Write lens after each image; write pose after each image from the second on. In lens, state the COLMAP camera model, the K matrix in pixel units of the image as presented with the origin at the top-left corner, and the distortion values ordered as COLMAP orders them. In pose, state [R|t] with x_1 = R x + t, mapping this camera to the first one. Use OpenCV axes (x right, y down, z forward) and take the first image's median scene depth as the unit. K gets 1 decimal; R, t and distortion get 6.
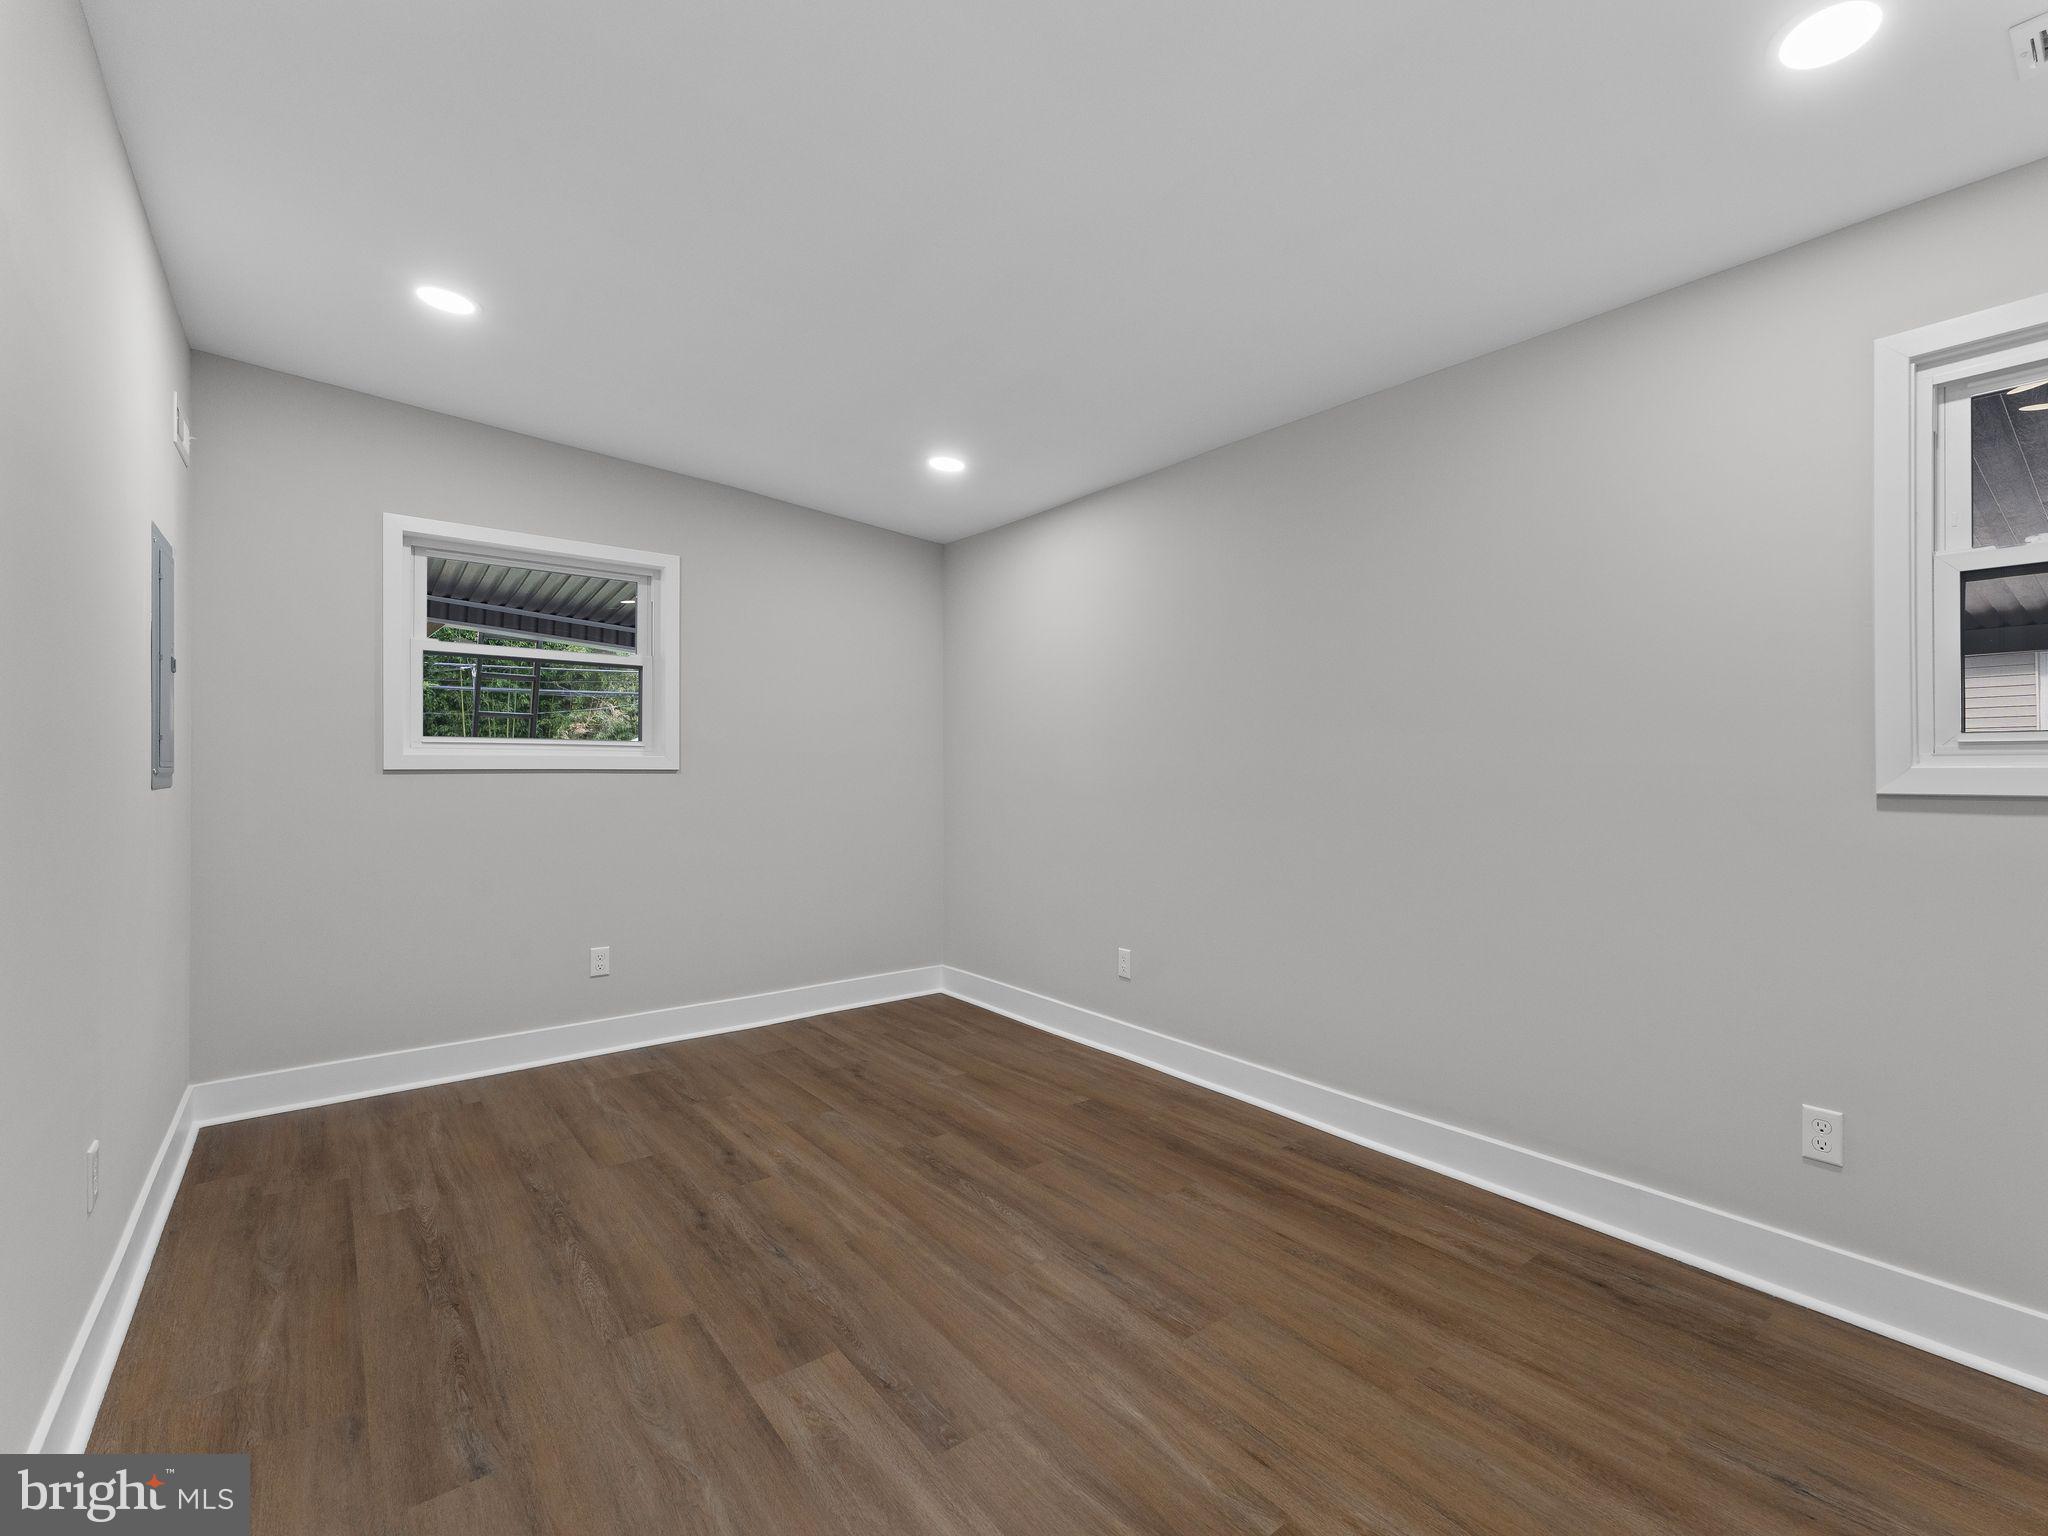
lens RADIAL K [[925.0, 0, 1055.5], [0, 925.0, 748.7], [0, 0, 1]] dist [0.000299, 0.000533]
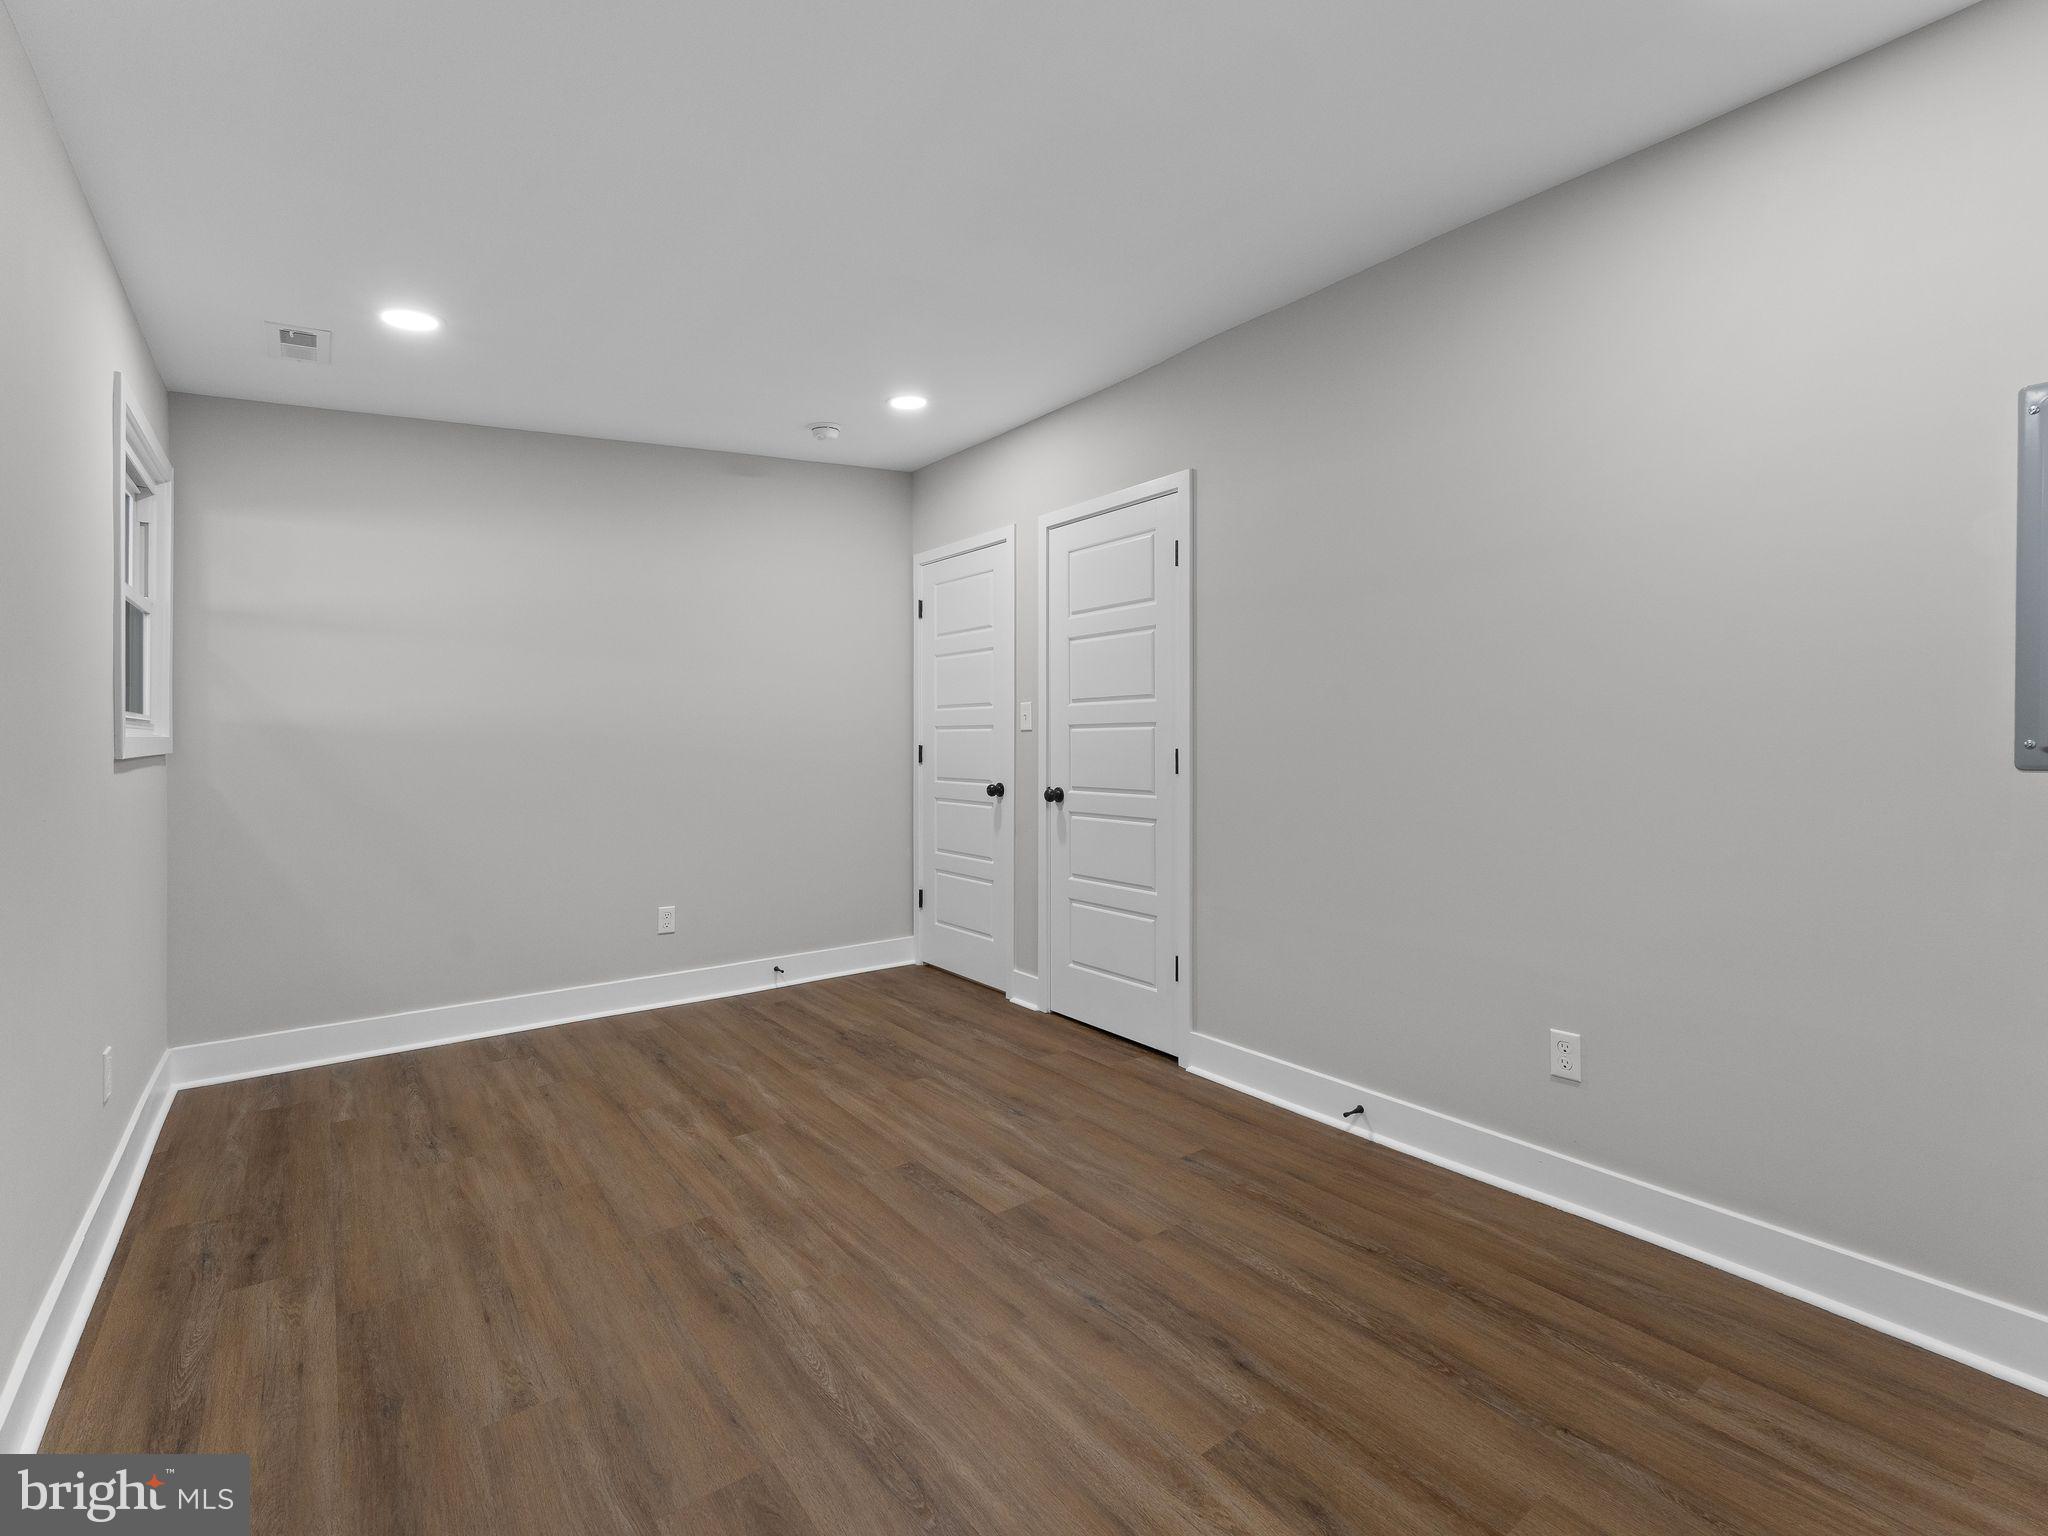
lens RADIAL K [[925.0, 0, 1055.5], [0, 925.0, 748.7], [0, 0, 1]] dist [0.000299, 0.000533]
pose [[-0.999845, -0.001430, -0.017566, -0.247947], [-0.001226, 0.999932, -0.011582, 0.037246], [0.017581, -0.011559, -0.999779, 1.900186]]
